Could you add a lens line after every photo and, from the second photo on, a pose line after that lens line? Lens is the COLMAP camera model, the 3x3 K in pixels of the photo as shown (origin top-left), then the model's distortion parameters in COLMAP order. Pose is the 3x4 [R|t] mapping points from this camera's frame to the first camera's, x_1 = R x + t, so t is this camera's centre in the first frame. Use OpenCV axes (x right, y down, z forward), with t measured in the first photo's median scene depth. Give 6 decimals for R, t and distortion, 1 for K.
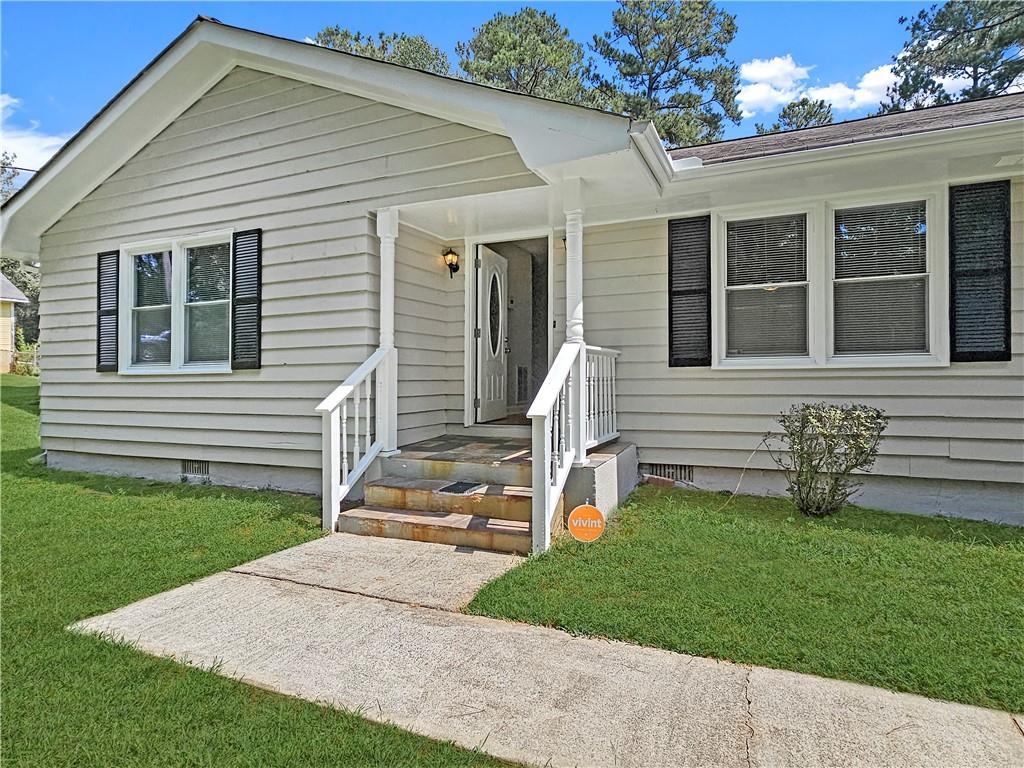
lens RADIAL K [[413.2, 0, 490.1], [0, 413.2, 367.9], [0, 0, 1]] dist [0.007525, -0.000408]
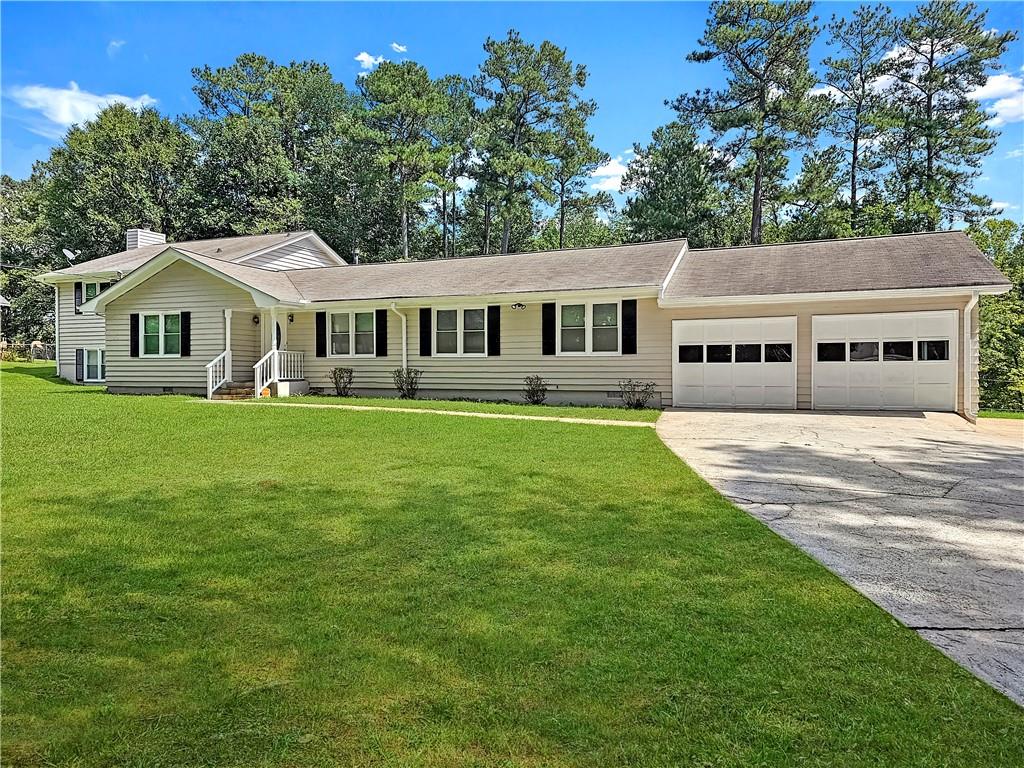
lens RADIAL K [[671.3, 0, 525.9], [0, 671.3, 385.5], [0, 0, 1]] dist [0.058476, -0.036612]
pose [[0.999249, 0.016224, -0.035181, 2.191370], [-0.015445, 0.999632, 0.022316, 0.070563], [0.035530, -0.021756, 0.999132, -4.092197]]
